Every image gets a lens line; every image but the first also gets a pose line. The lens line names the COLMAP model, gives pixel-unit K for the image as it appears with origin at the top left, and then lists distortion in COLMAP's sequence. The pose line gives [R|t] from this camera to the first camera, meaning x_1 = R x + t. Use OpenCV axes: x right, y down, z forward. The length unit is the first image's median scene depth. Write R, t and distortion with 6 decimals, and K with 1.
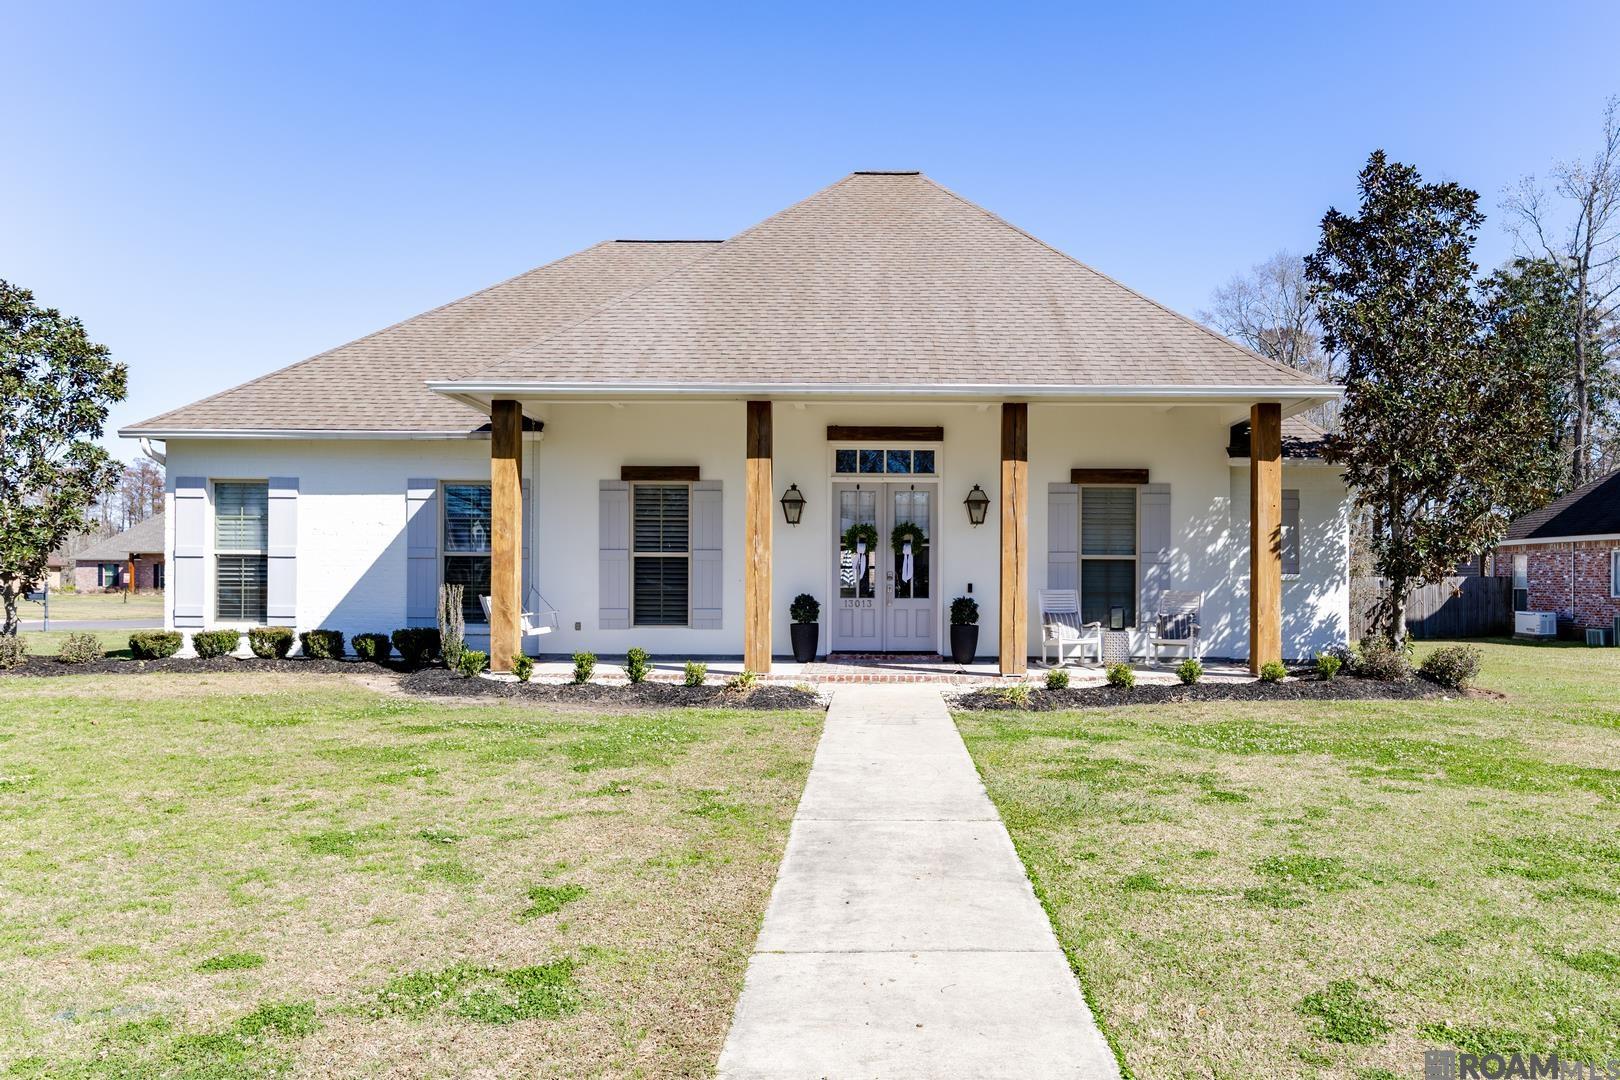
lens RADIAL K [[1715.8, 0, 810.0], [0, 1715.8, 540.0], [0, 0, 1]] dist [0.002757, 0.009559]
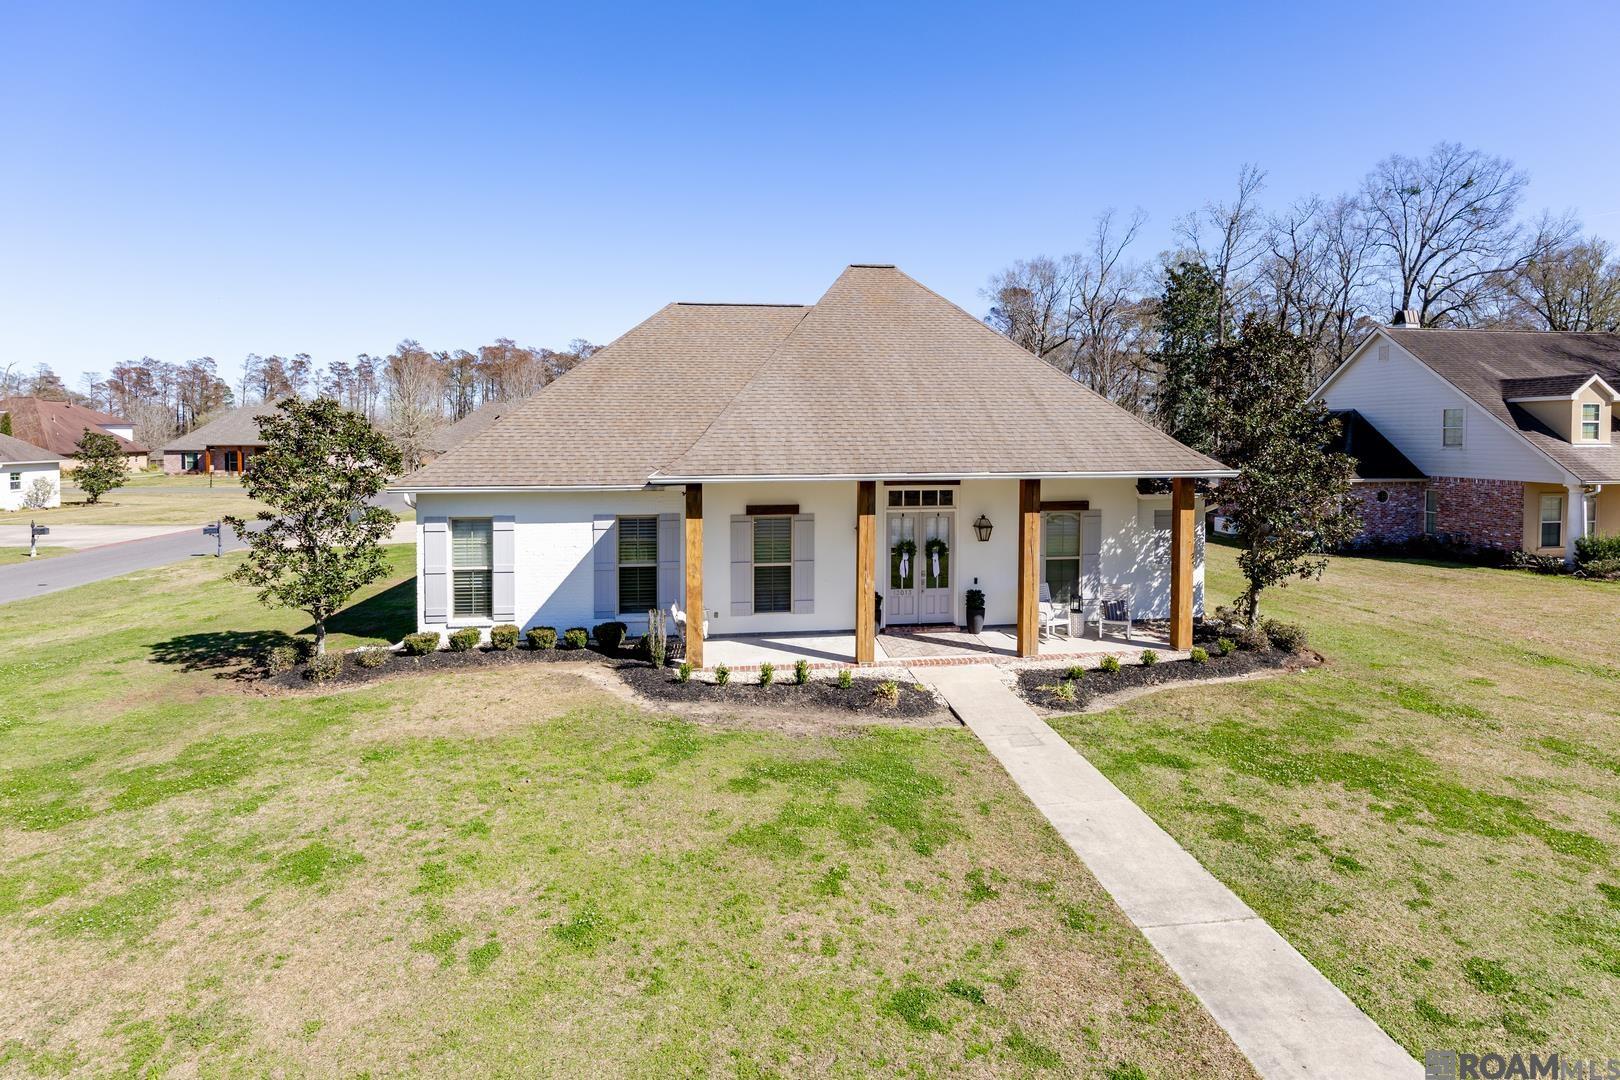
lens RADIAL K [[1173.2, 0, 809.4], [0, 1173.2, 427.2], [0, 0, 1]] dist [-0.024141, -0.000910]
pose [[0.985555, -0.009591, 0.169084, -0.224314], [0.000172, 0.998451, 0.055632, -0.164490], [-0.169356, -0.054799, 0.984030, 0.014575]]
